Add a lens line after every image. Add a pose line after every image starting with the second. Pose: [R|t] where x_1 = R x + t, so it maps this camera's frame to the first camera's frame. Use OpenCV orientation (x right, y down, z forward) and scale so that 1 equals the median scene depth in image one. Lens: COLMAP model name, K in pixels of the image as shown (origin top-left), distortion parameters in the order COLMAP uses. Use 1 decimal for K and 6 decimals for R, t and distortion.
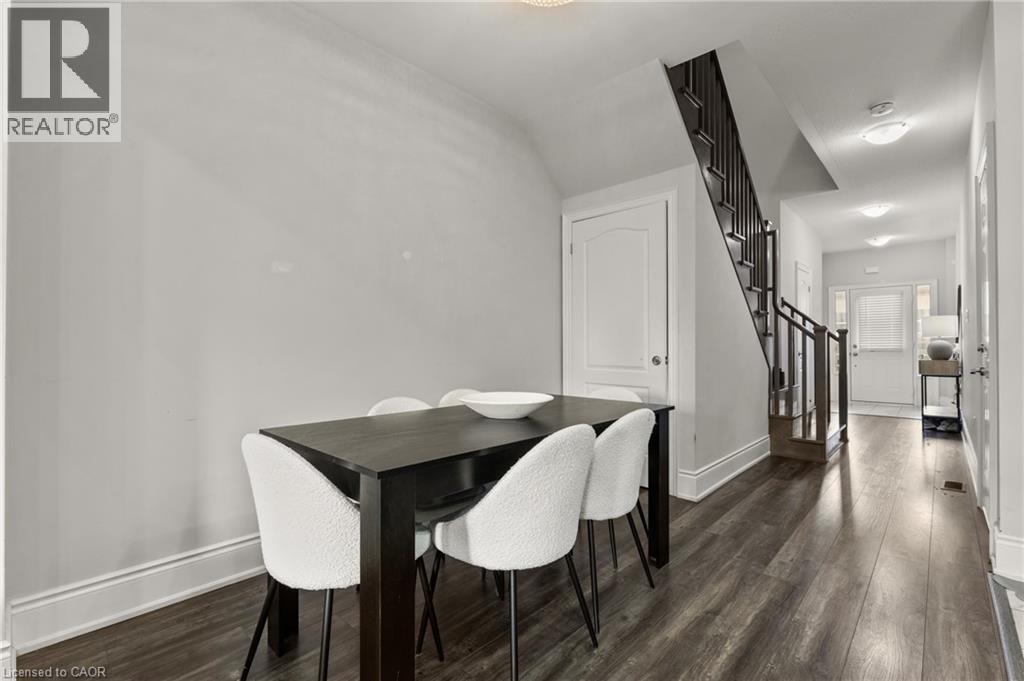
lens RADIAL K [[459.5, 0, 503.4], [0, 459.5, 336.9], [0, 0, 1]] dist [0.000142, -0.000300]
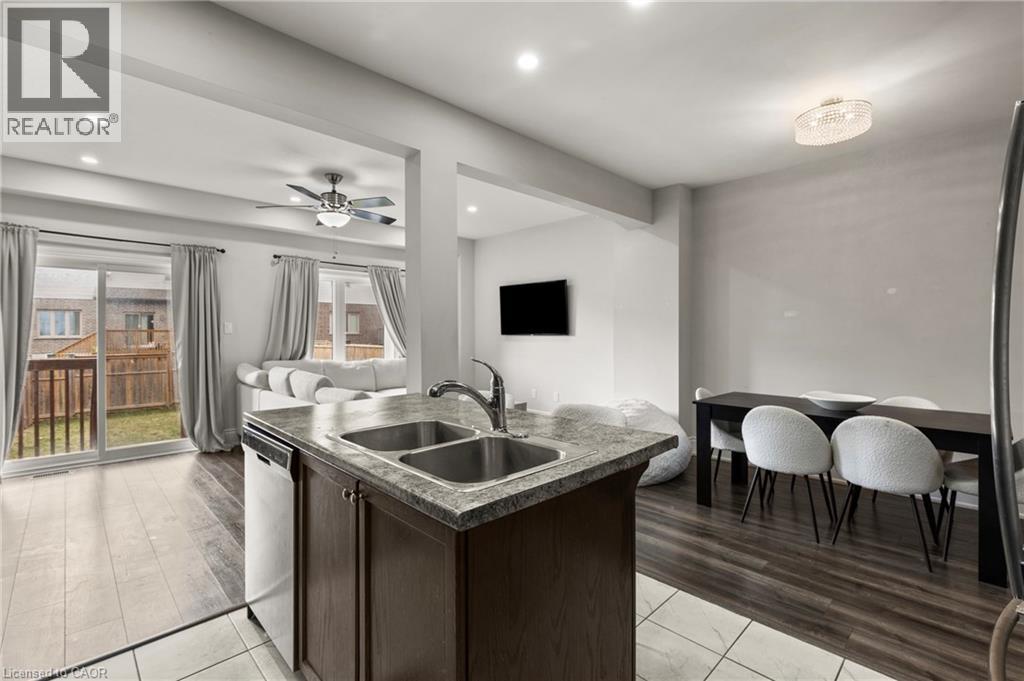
lens RADIAL K [[459.5, 0, 510.6], [0, 459.5, 334.2], [0, 0, 1]] dist [0.000142, -0.000300]
pose [[-0.045333, 0.003205, -0.998967, 0.648465], [0.016575, 0.999860, 0.002455, -0.042446], [0.998834, -0.016447, -0.045380, -0.018590]]
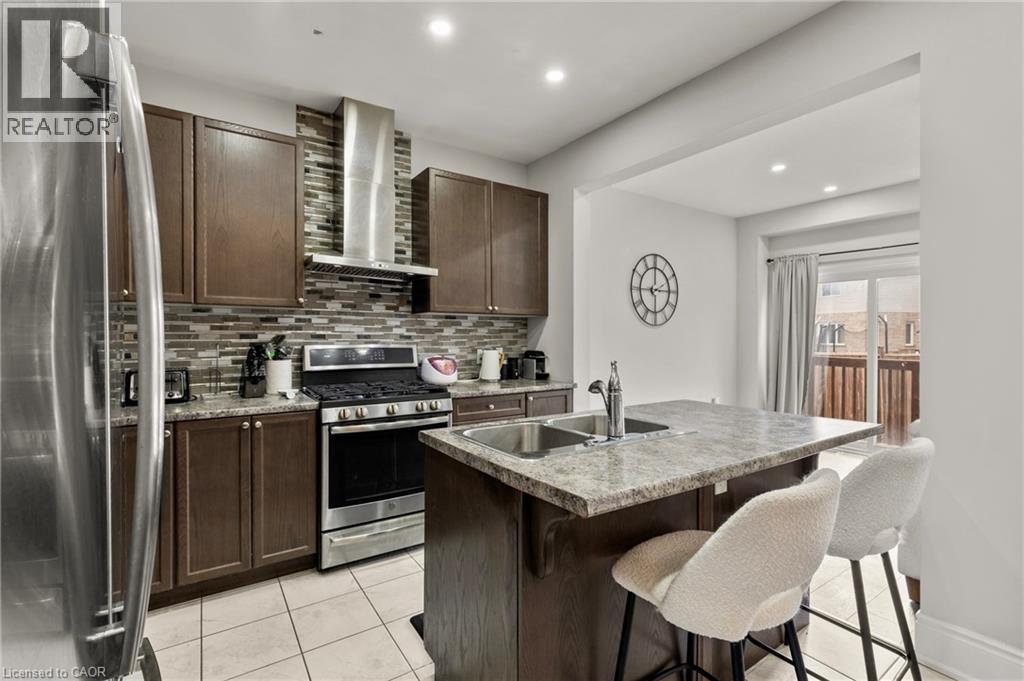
lens RADIAL K [[459.5, 0, 507.6], [0, 459.5, 339.5], [0, 0, 1]] dist [0.000142, -0.000300]
pose [[-0.974223, -0.002806, 0.225568, 0.322100], [-0.004311, 0.999972, -0.006182, -0.038688], [-0.225545, -0.006995, -0.974208, 0.277735]]
